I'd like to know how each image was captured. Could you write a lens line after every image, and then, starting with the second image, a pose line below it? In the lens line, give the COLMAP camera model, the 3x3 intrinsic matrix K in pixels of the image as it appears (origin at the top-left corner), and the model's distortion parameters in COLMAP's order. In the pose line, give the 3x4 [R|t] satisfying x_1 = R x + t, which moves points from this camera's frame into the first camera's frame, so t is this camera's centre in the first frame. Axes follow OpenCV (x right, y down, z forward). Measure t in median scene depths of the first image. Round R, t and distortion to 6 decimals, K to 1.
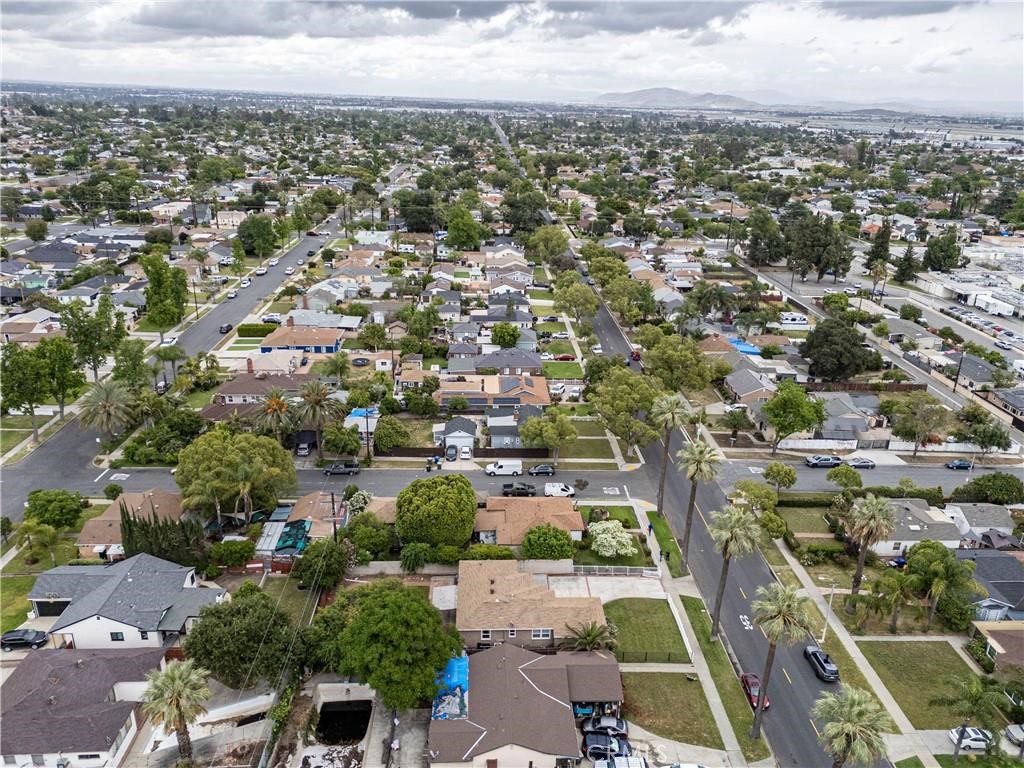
lens RADIAL K [[747.0, 0, 512.0], [0, 747.0, 384.0], [0, 0, 1]] dist [0.095133, -0.095153]
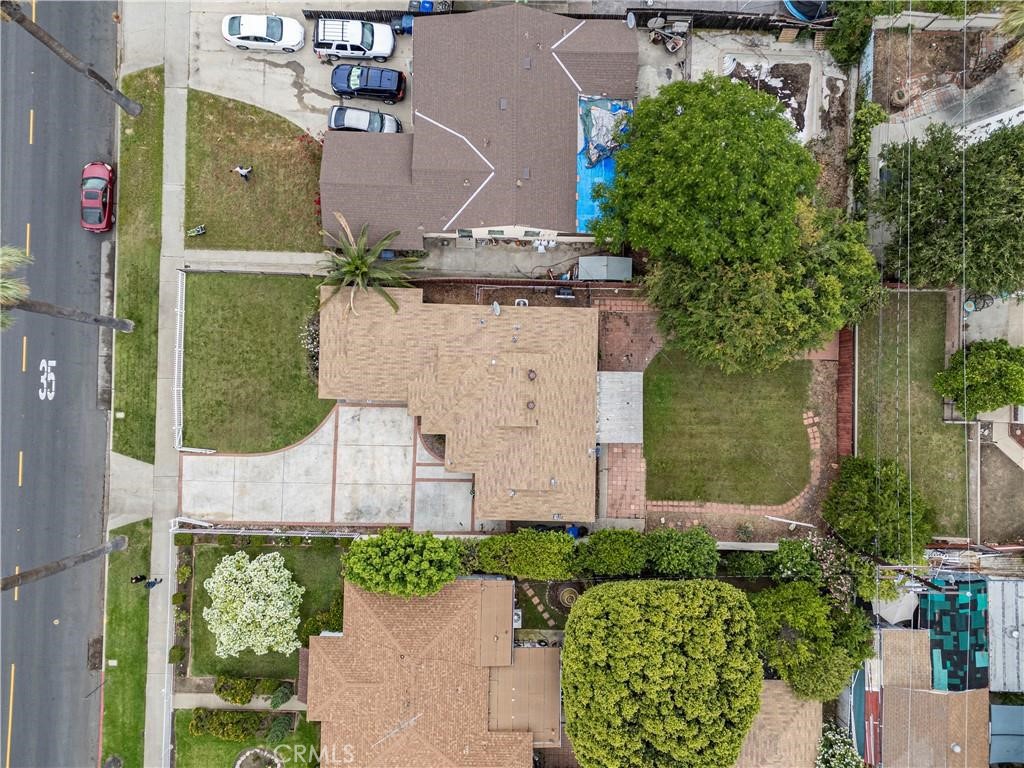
lens RADIAL K [[747.0, 0, 512.0], [0, 747.0, 384.0], [0, 0, 1]] dist [0.095133, -0.095153]
pose [[-0.997096, -0.061658, -0.044698, 0.006471], [-0.021160, -0.339519, 0.940361, -0.136295], [-0.073156, 0.938576, 0.337229, 0.561441]]
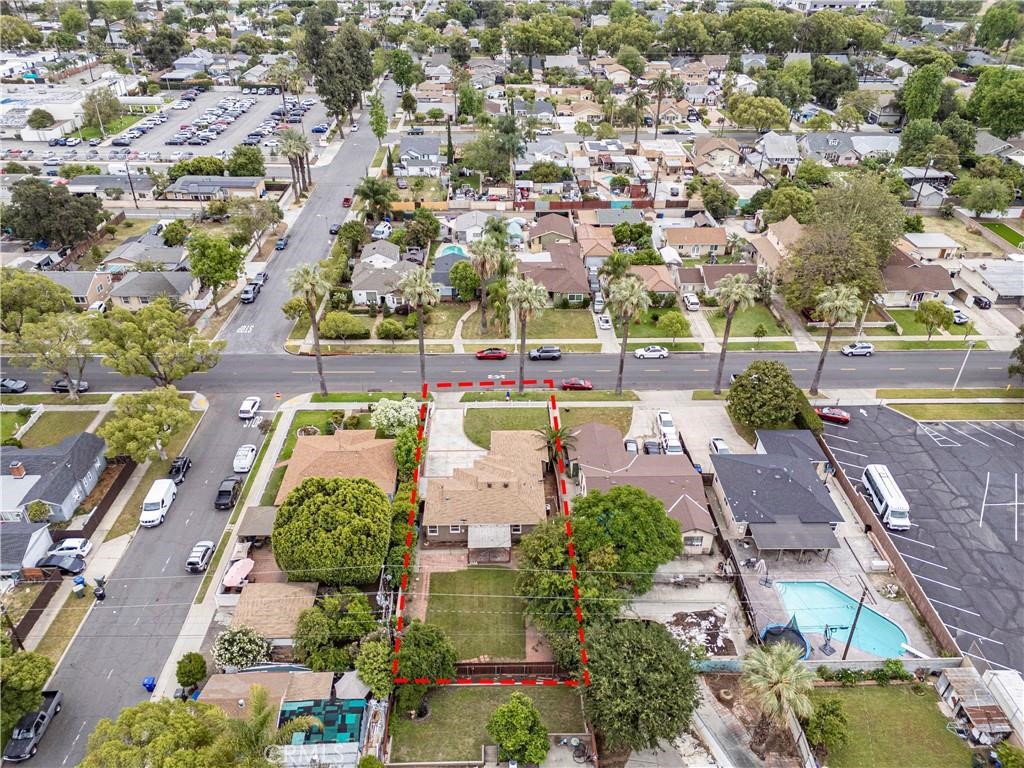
lens RADIAL K [[747.0, 0, 512.0], [0, 747.0, 384.0], [0, 0, 1]] dist [0.095133, -0.095153]
pose [[0.014500, -0.554403, 0.832122, -0.494264], [0.342678, 0.784566, 0.516747, -0.205484], [-0.939341, 0.277657, 0.201358, 0.516837]]
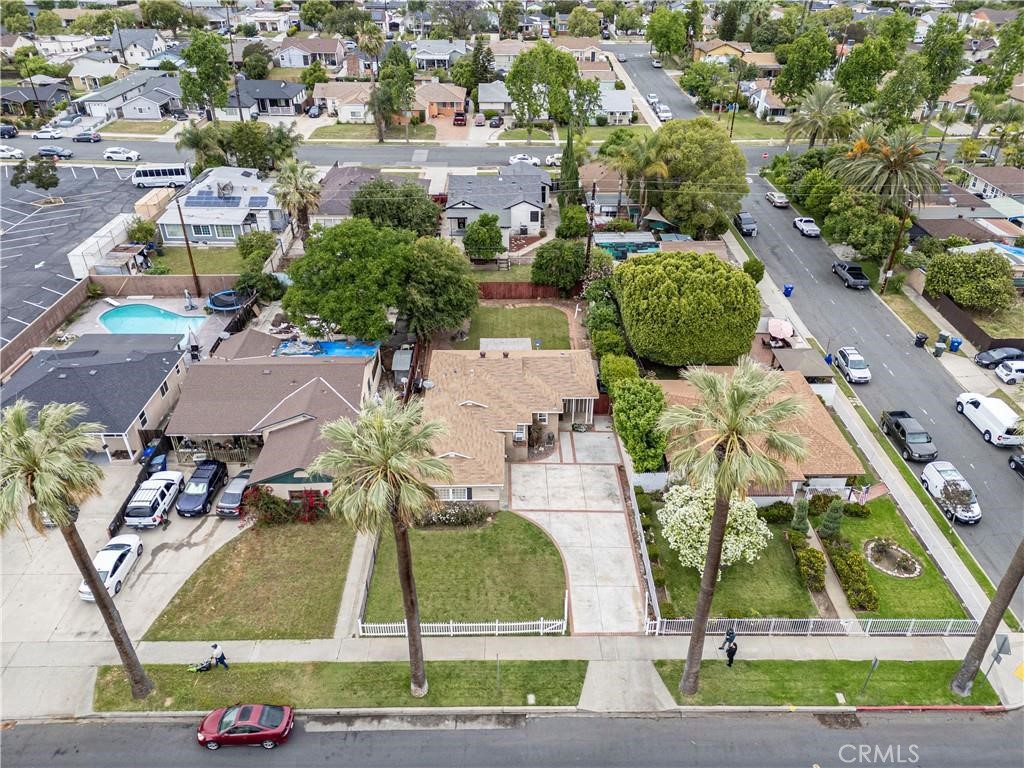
lens RADIAL K [[747.0, 0, 512.0], [0, 747.0, 384.0], [0, 0, 1]] dist [0.095133, -0.095153]
pose [[-0.027510, 0.511815, -0.858655, 0.372010], [-0.358517, 0.796781, 0.486421, -0.024557], [0.933118, 0.321224, 0.161575, 0.621801]]
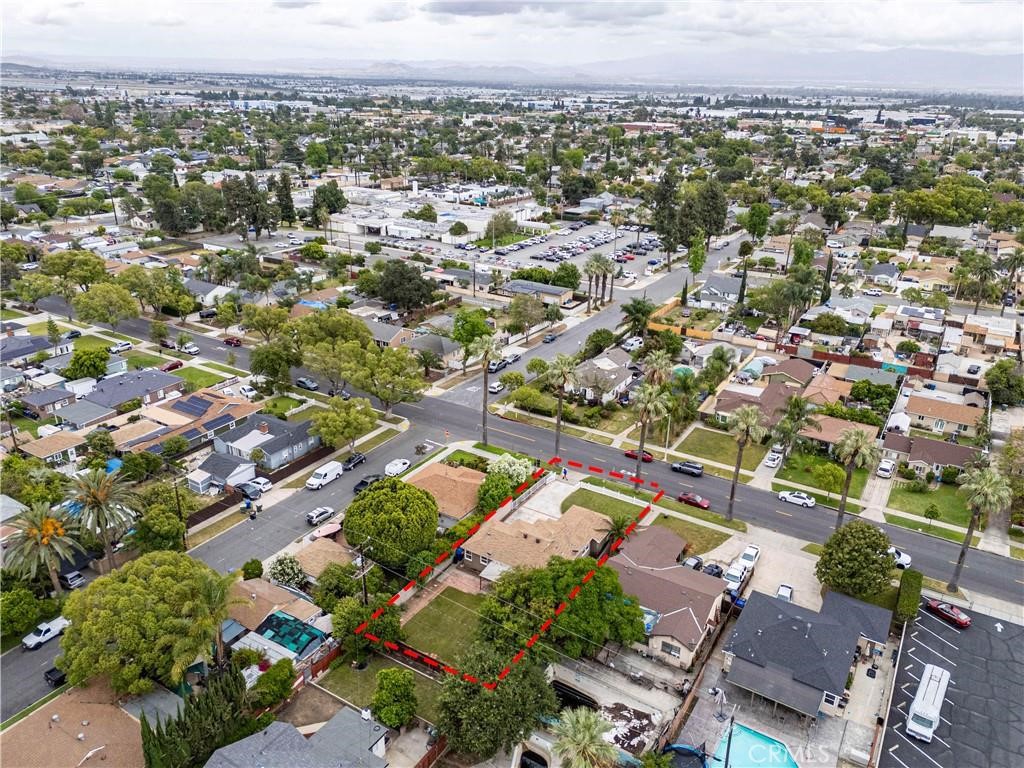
lens RADIAL K [[747.0, 0, 512.0], [0, 747.0, 384.0], [0, 0, 1]] dist [0.095133, -0.095153]
pose [[0.558254, -0.327193, 0.762428, -0.525869], [0.287519, 0.938303, 0.192146, -0.098820], [-0.778258, 0.111946, 0.617886, 0.234351]]
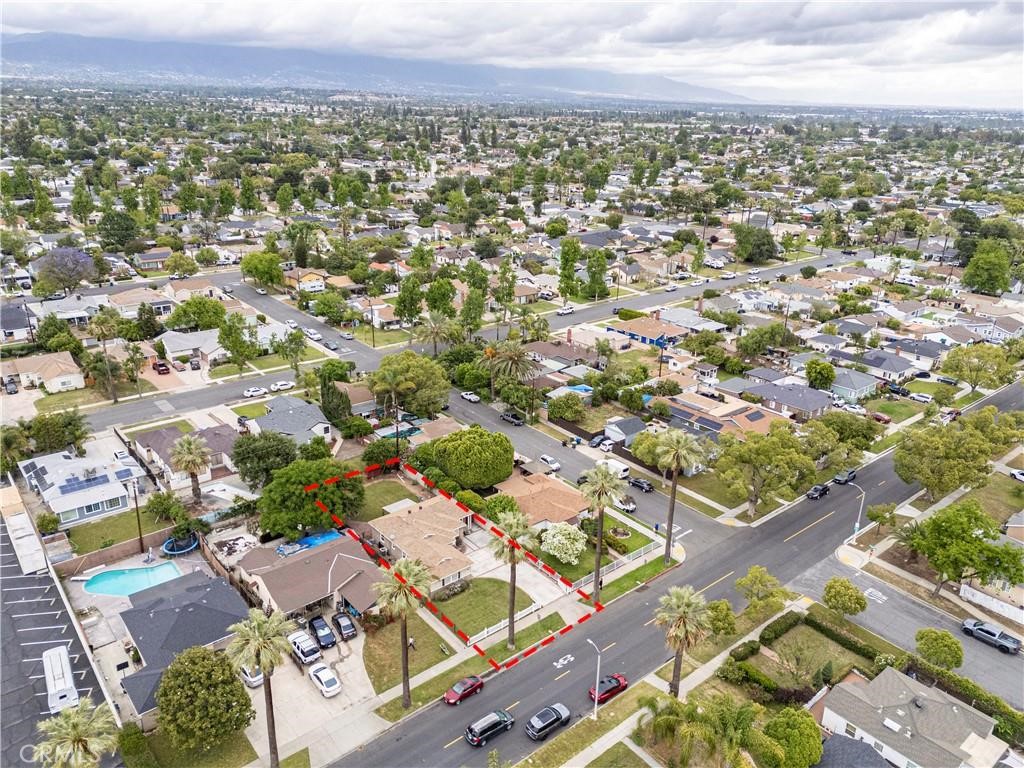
lens RADIAL K [[747.0, 0, 512.0], [0, 747.0, 384.0], [0, 0, 1]] dist [0.095133, -0.095153]
pose [[0.606547, 0.266738, -0.748967, 0.613754], [-0.285008, 0.952379, 0.108370, -0.064568], [0.742207, 0.147730, 0.653685, 0.207975]]
